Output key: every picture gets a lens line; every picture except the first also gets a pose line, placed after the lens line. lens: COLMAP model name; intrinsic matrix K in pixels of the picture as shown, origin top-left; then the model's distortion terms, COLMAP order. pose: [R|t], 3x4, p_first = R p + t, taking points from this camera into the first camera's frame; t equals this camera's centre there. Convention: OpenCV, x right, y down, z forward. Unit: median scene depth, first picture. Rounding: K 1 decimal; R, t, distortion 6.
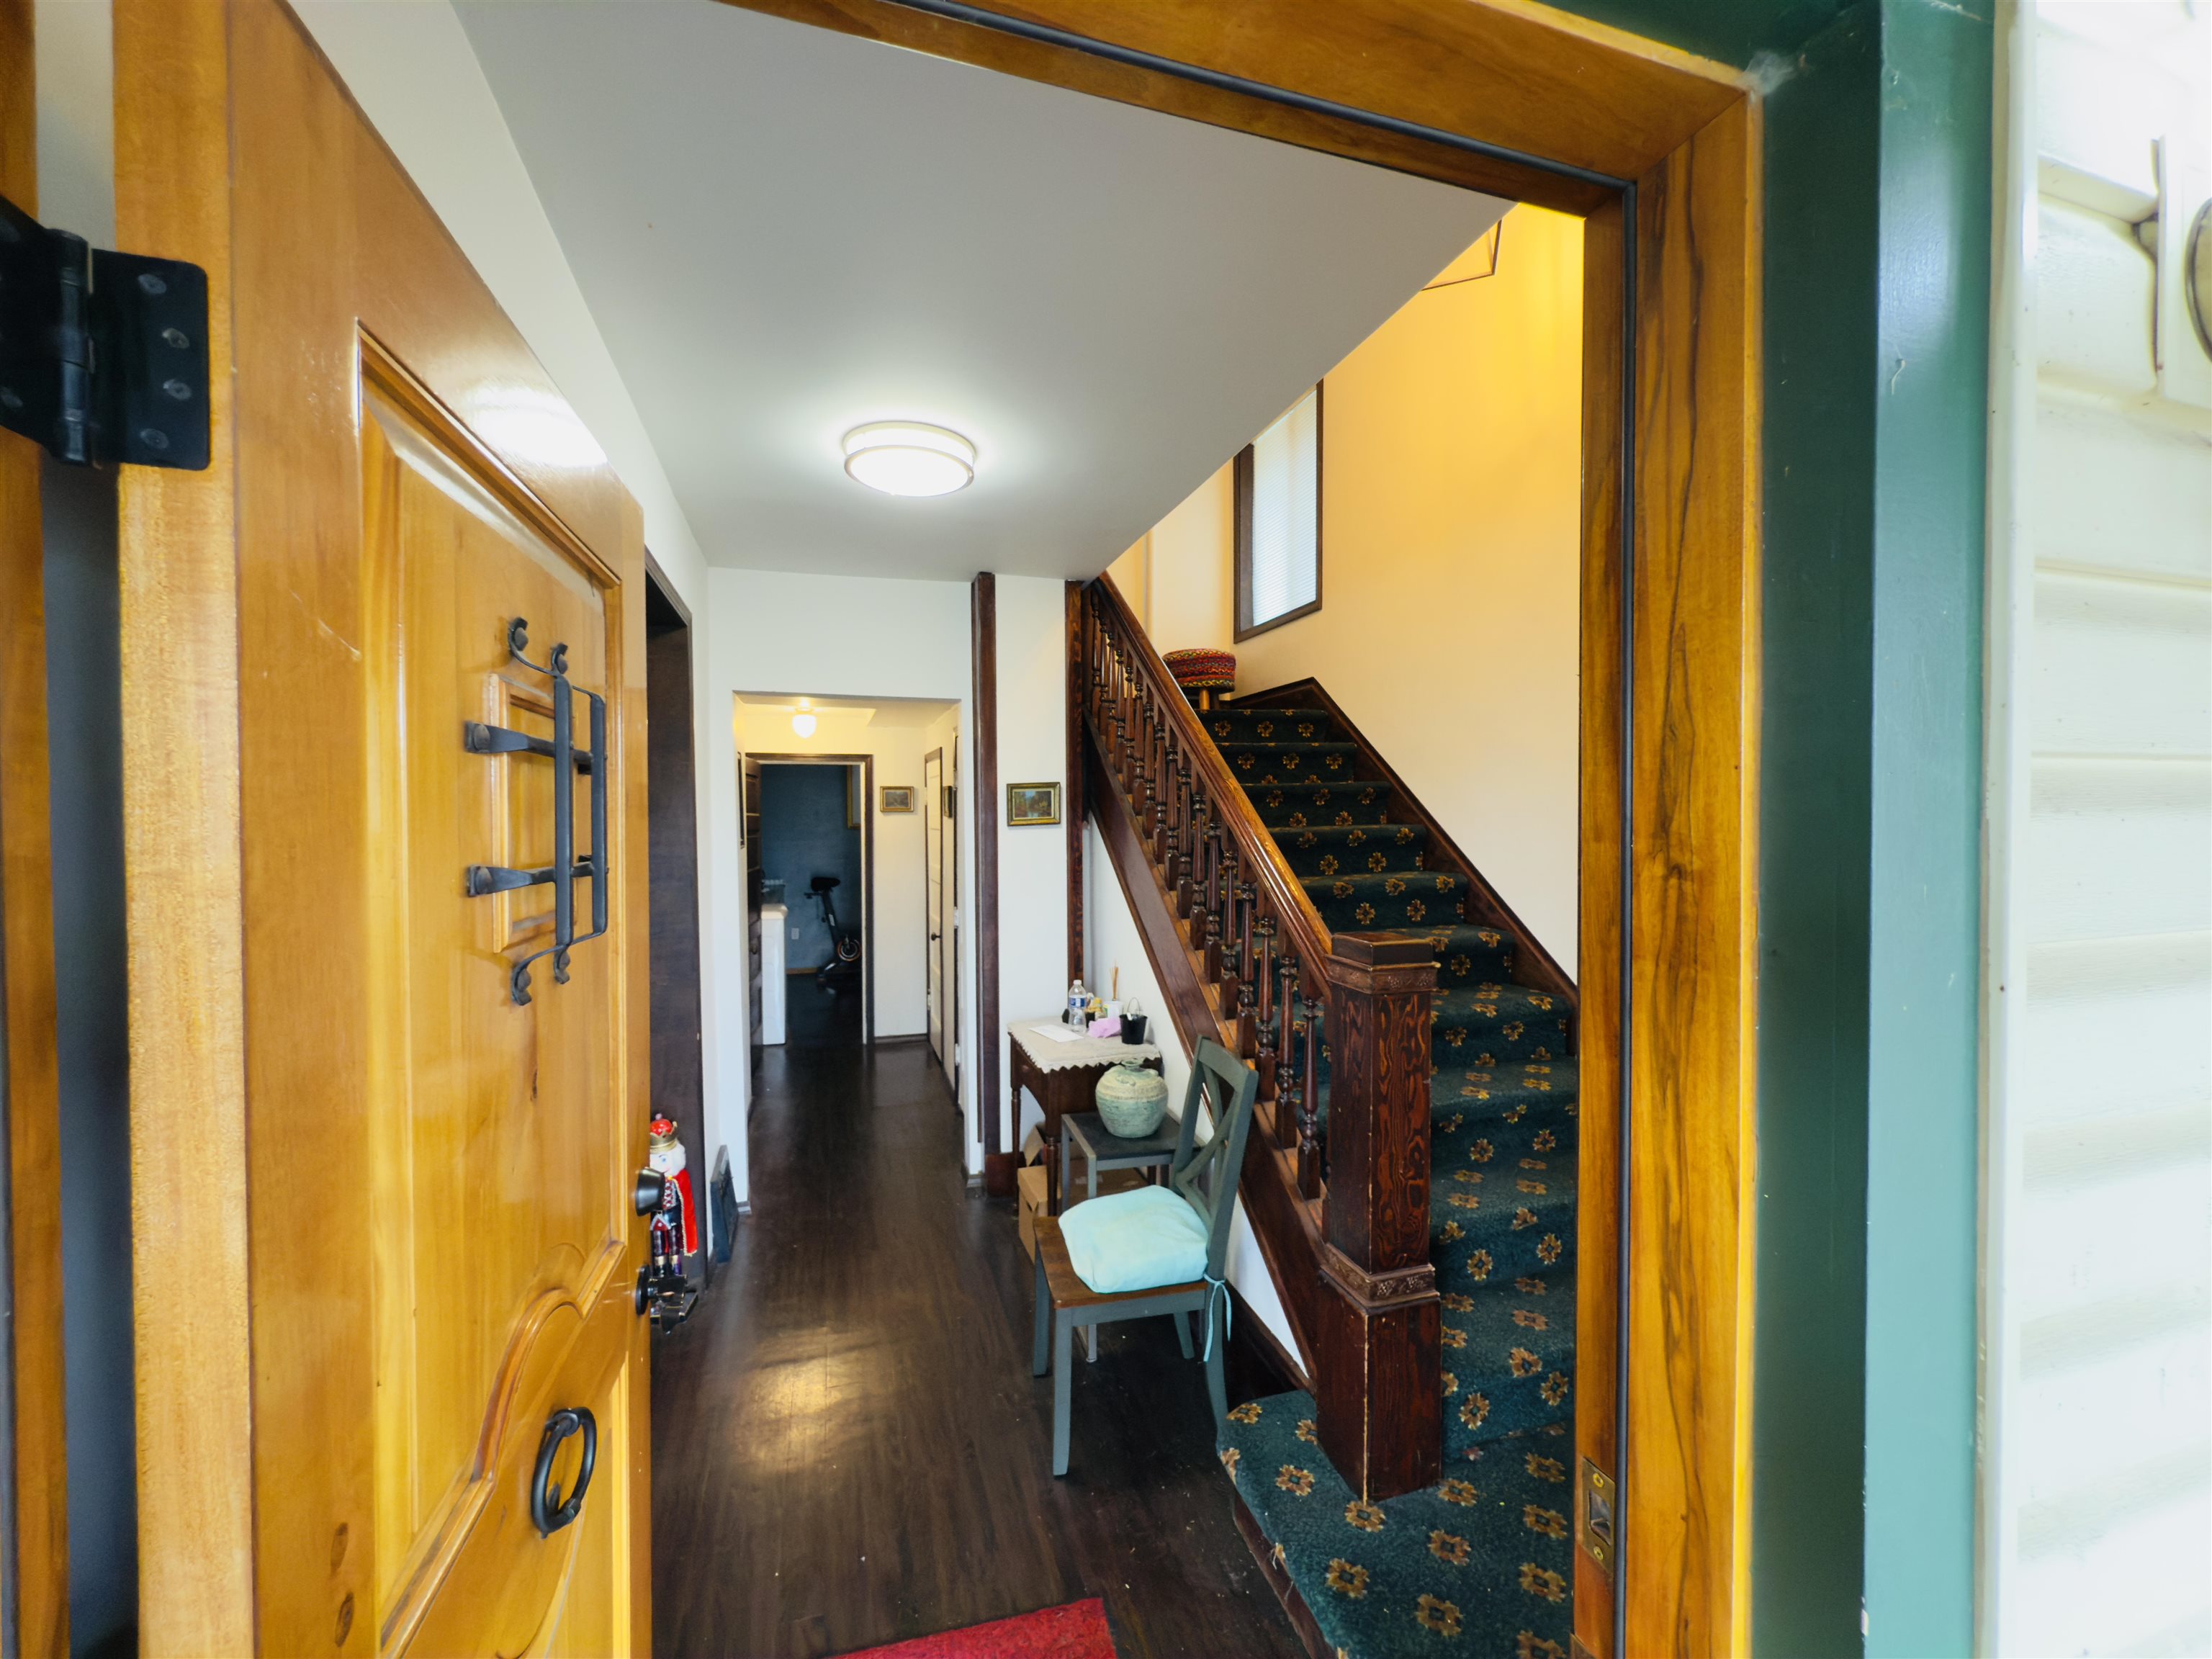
lens RADIAL K [[883.4, 0, 1112.6], [0, 883.4, 825.8], [0, 0, 1]] dist [-0.000406, 0.000299]
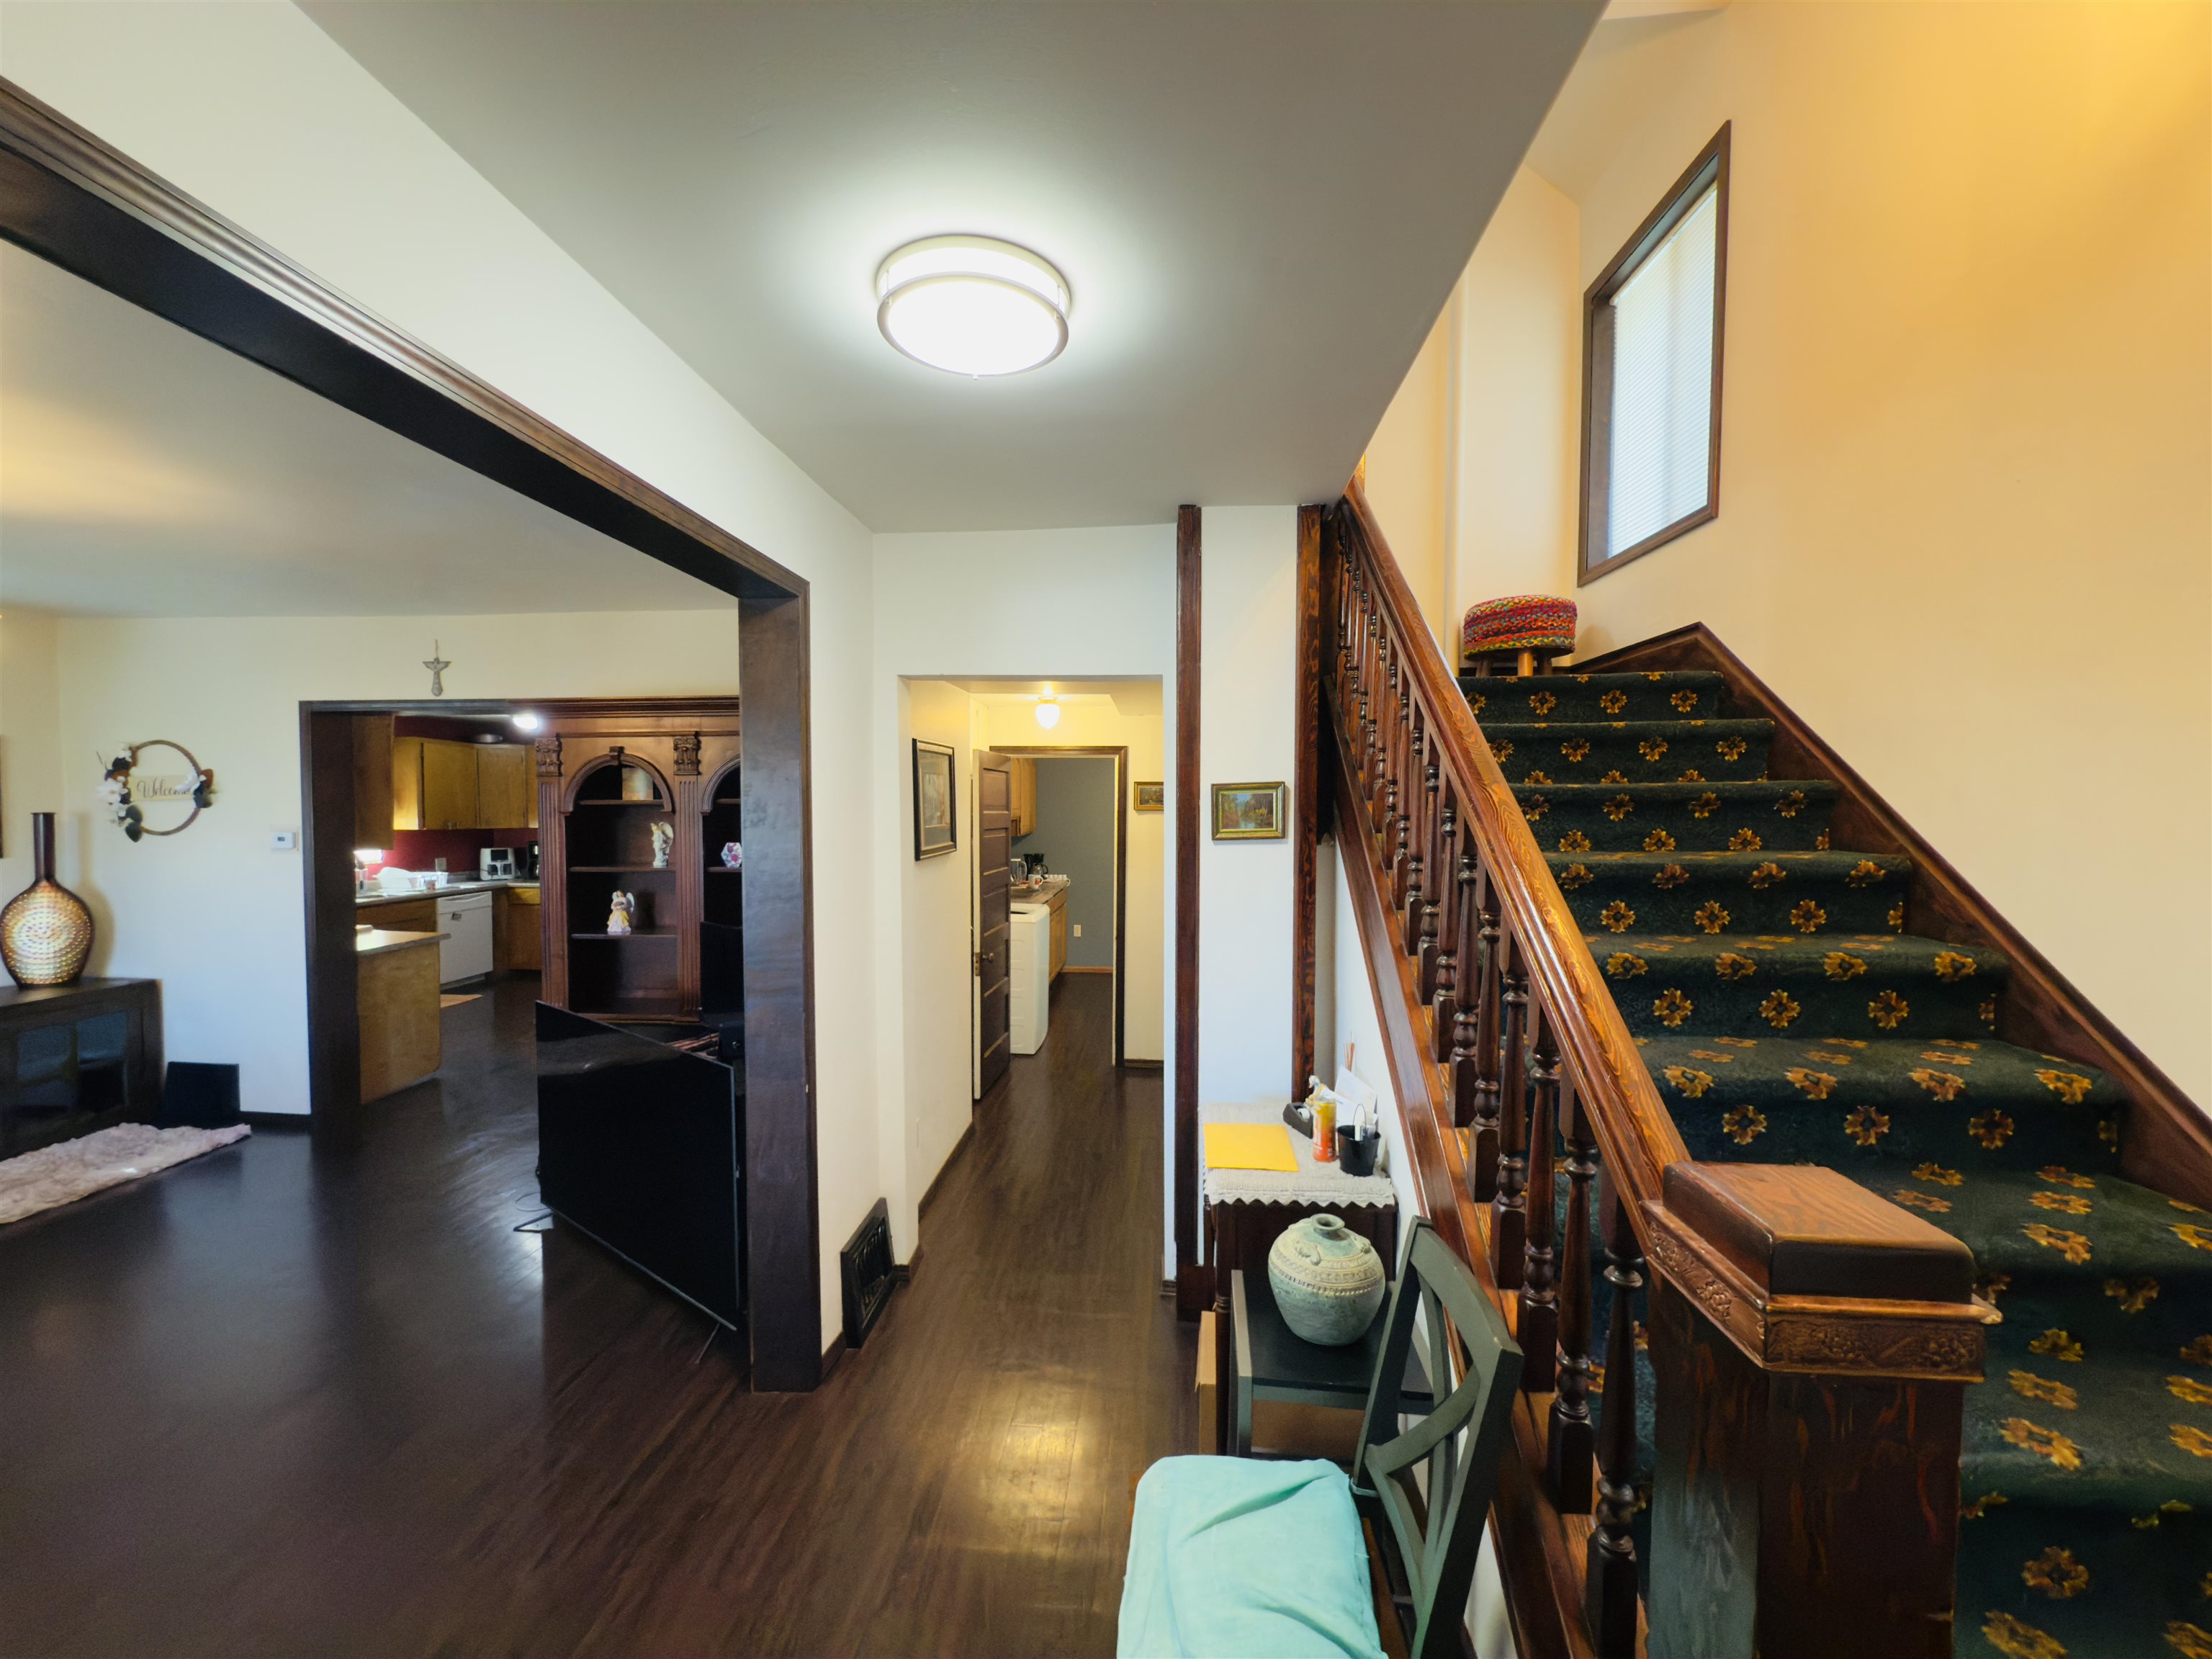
lens RADIAL K [[883.4, 0, 1110.7], [0, 883.4, 826.8], [0, 0, 1]] dist [-0.000406, 0.000299]
pose [[0.927237, 0.020653, -0.373906, 0.083235], [-0.016037, 0.999752, 0.015452, -0.021306], [0.374133, -0.008332, 0.927338, 0.265963]]
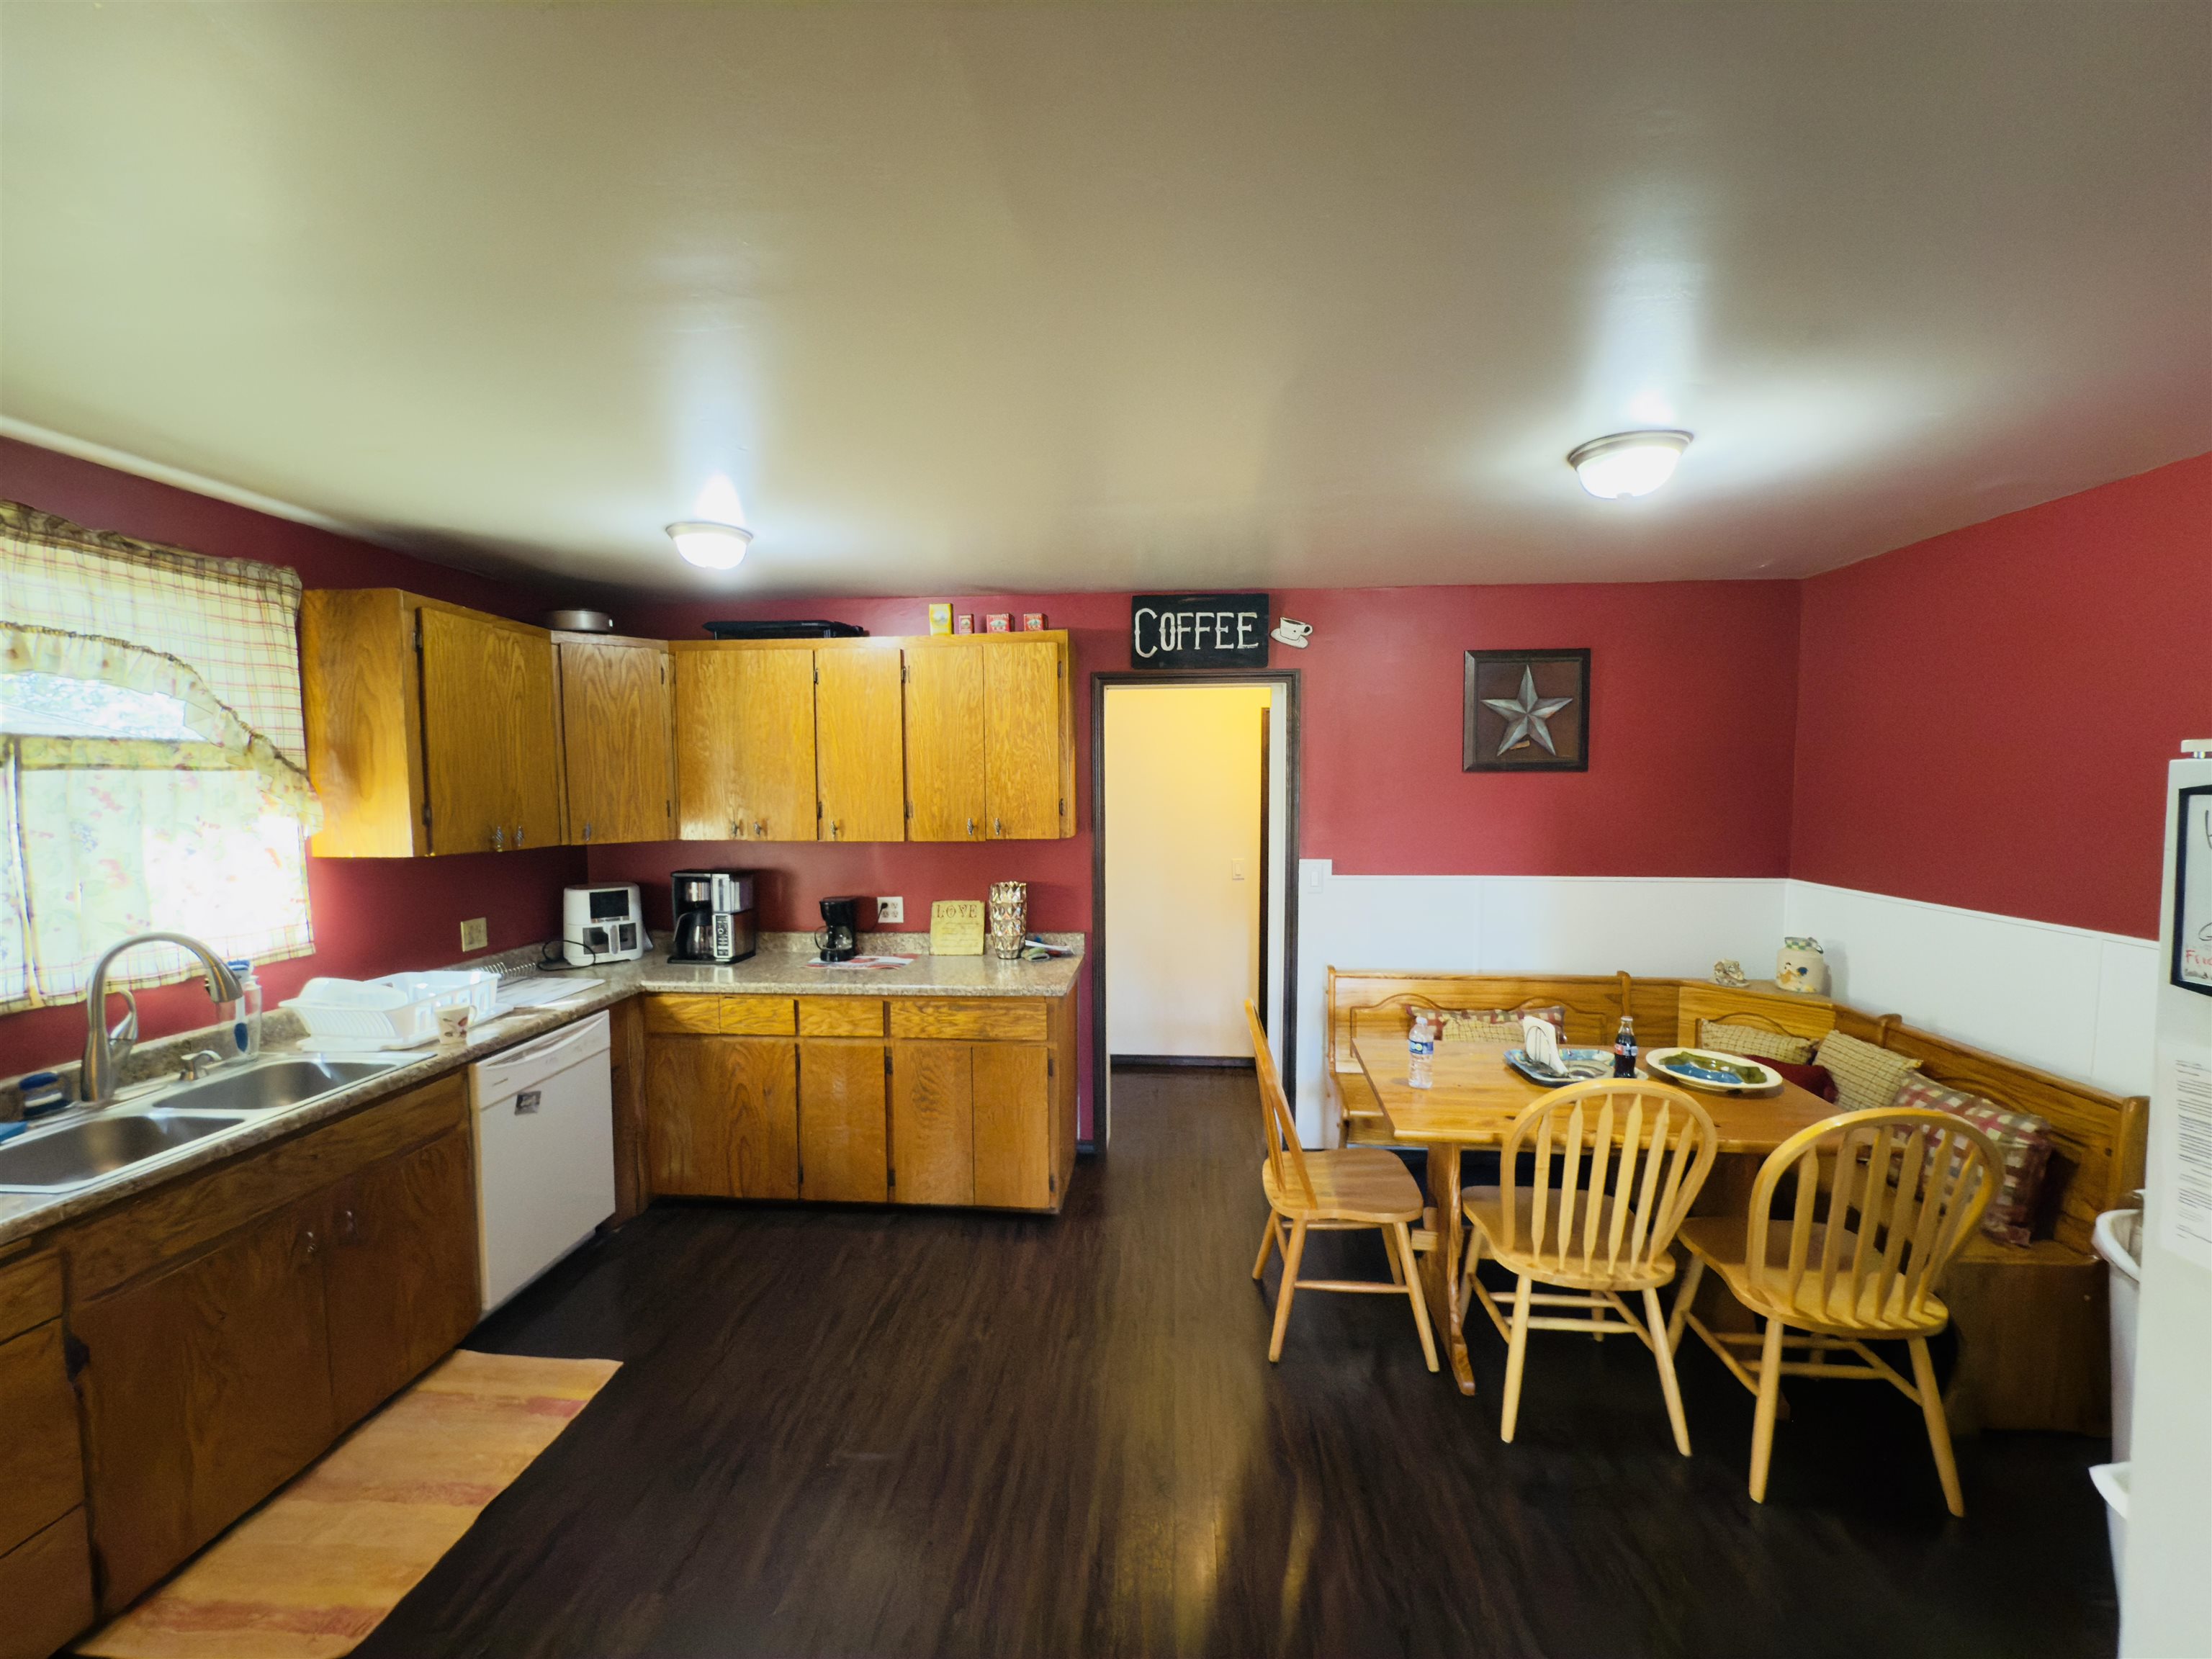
lens RADIAL K [[883.4, 0, 1108.8], [0, 883.4, 829.3], [0, 0, 1]] dist [-0.000406, 0.000299]
pose [[0.925767, 0.023751, -0.377347, -1.402664], [-0.008703, 0.999099, 0.041535, -0.014974], [0.377993, -0.035167, 0.925140, 1.129135]]
